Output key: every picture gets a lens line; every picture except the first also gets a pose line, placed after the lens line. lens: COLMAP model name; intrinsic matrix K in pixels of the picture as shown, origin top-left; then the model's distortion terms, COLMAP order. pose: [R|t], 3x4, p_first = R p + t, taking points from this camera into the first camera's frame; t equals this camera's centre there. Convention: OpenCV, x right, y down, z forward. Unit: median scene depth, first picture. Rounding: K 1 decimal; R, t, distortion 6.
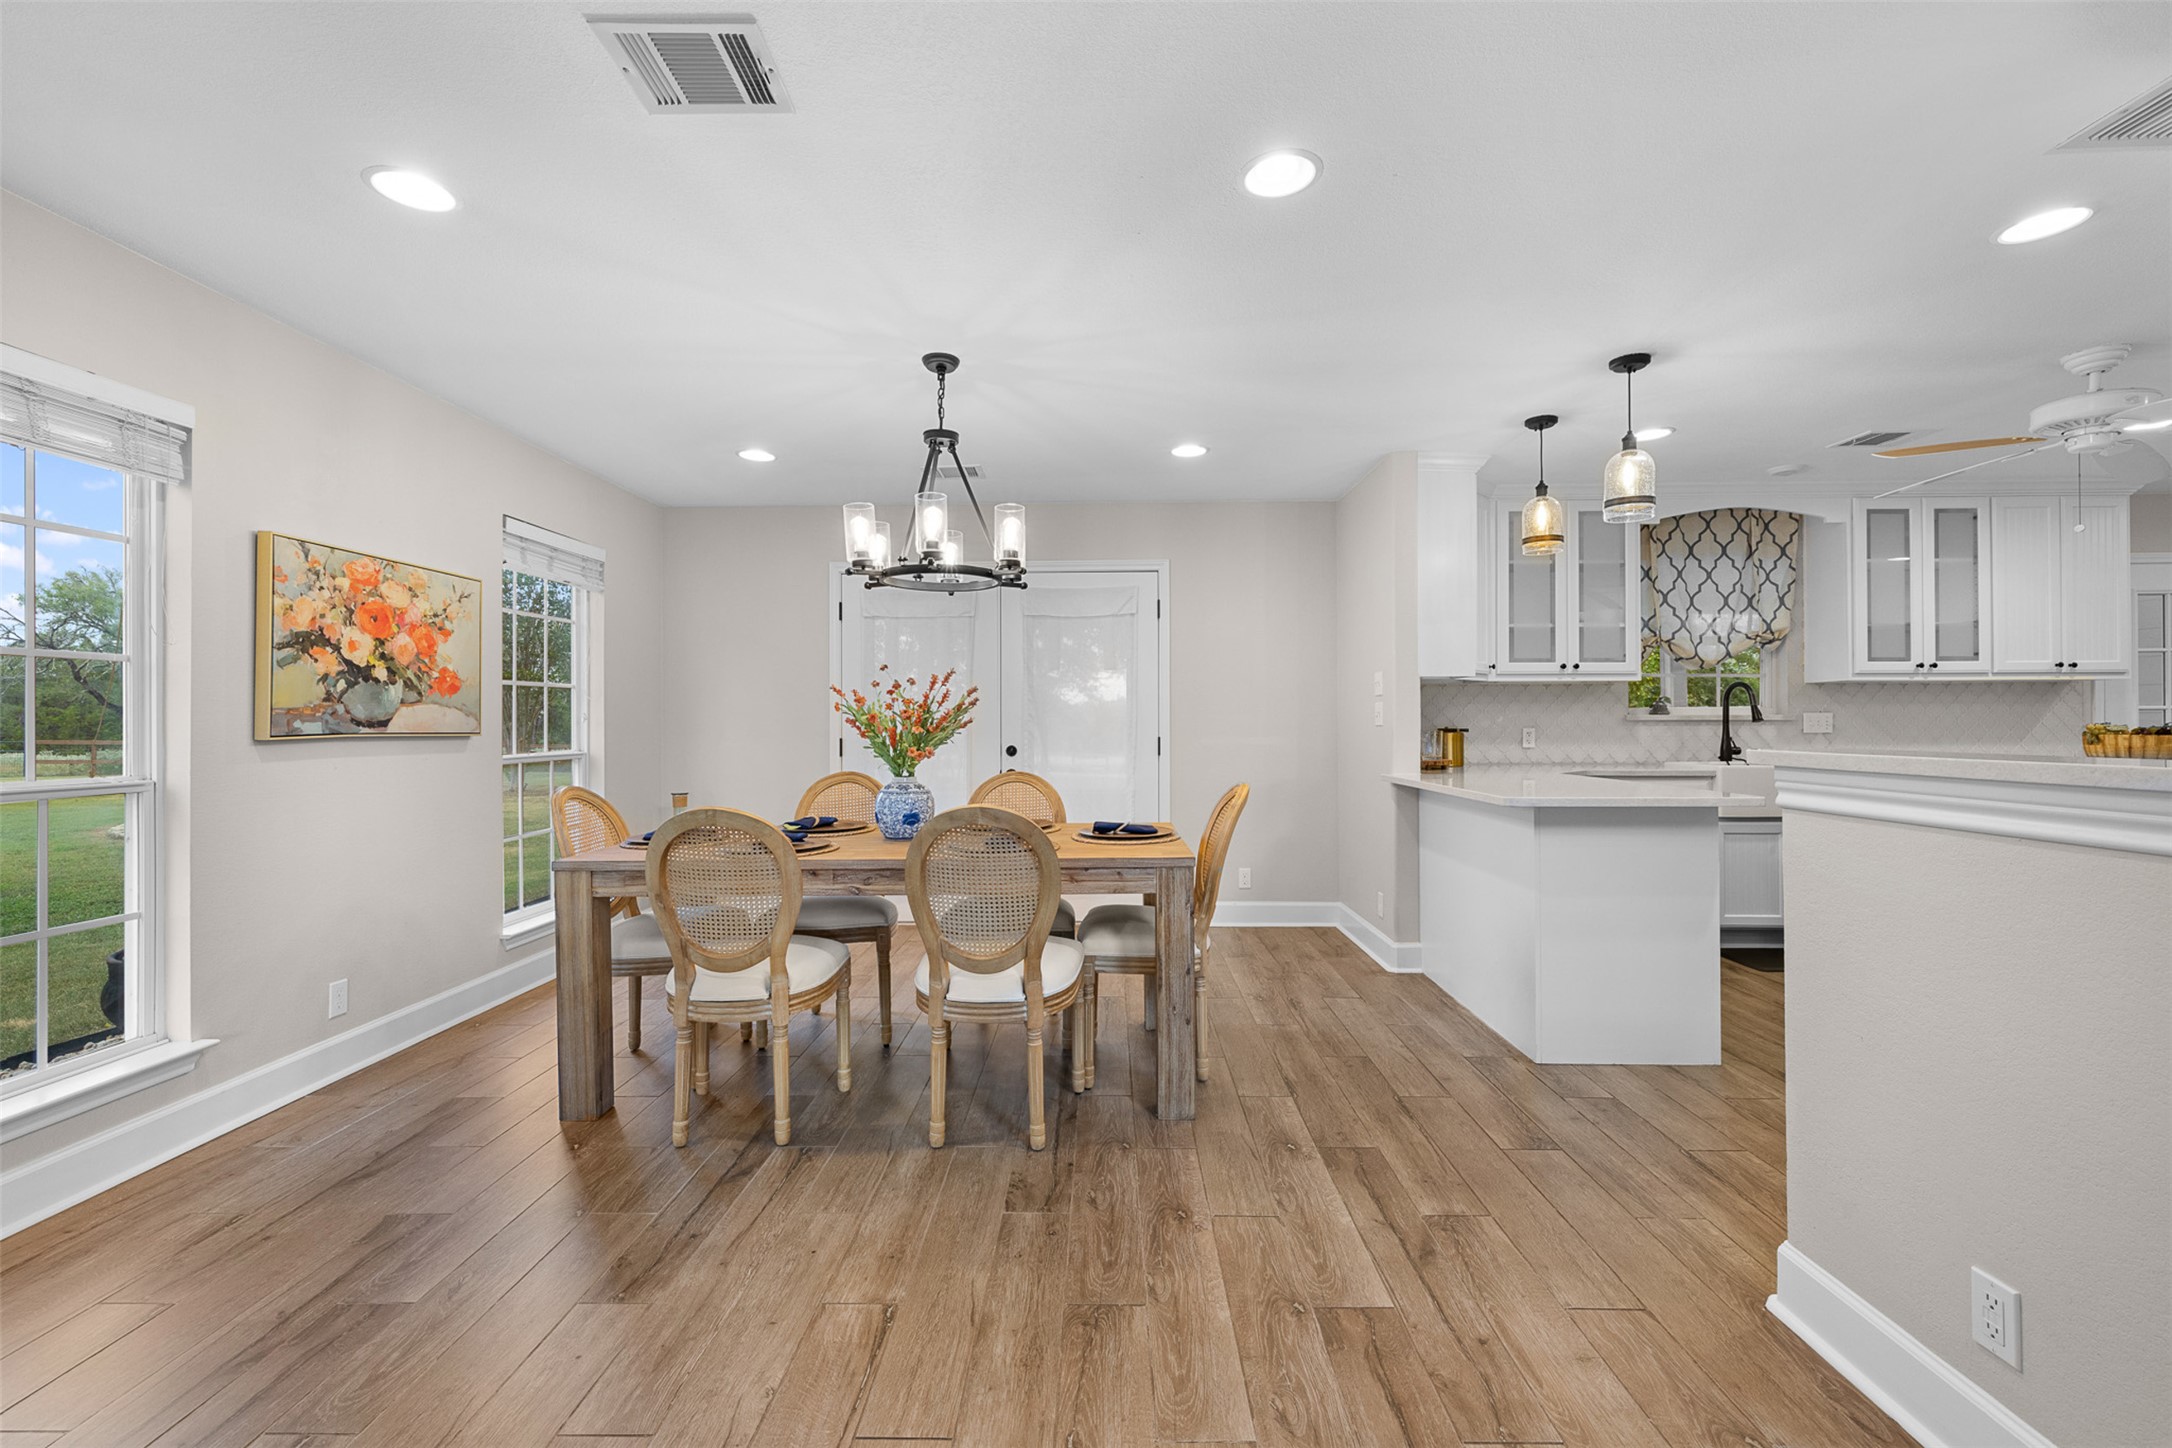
lens RADIAL K [[921.2, 0, 1094.1], [0, 921.2, 718.2], [0, 0, 1]] dist [-0.009435, 0.001385]
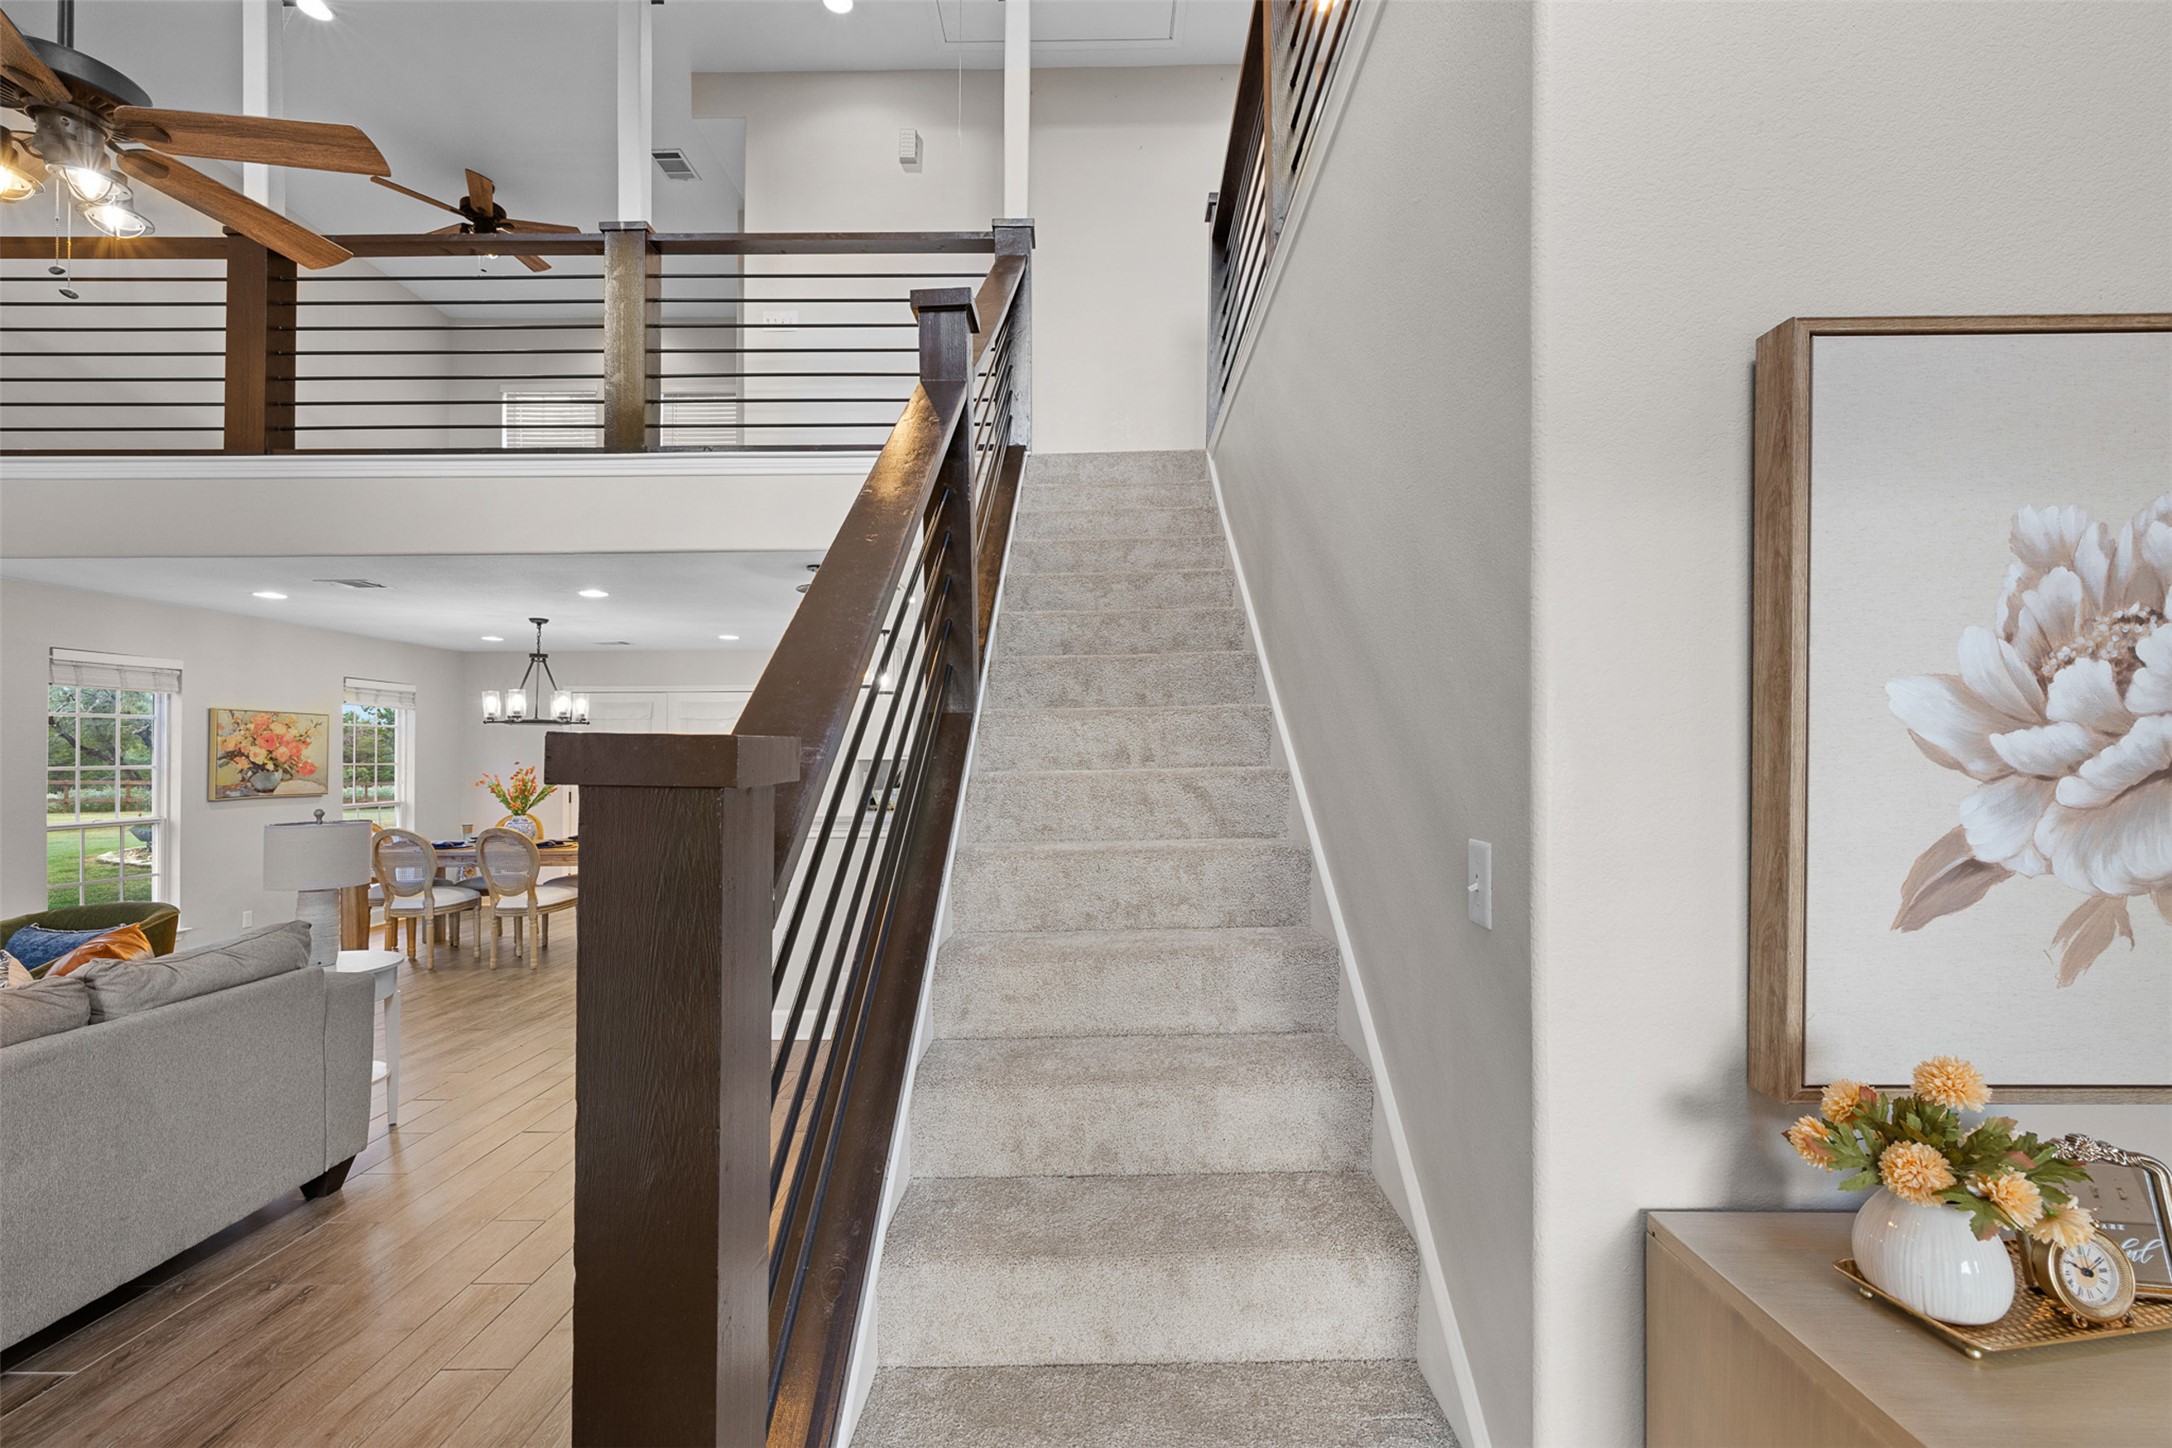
lens RADIAL K [[921.2, 0, 1091.0], [0, 921.2, 745.7], [0, 0, 1]] dist [-0.009435, 0.001385]
pose [[0.999727, -0.000006, 0.023376, 1.077447], [0.000268, 0.999937, -0.011195, -0.075385], [-0.023375, 0.011198, 0.999664, -1.167084]]
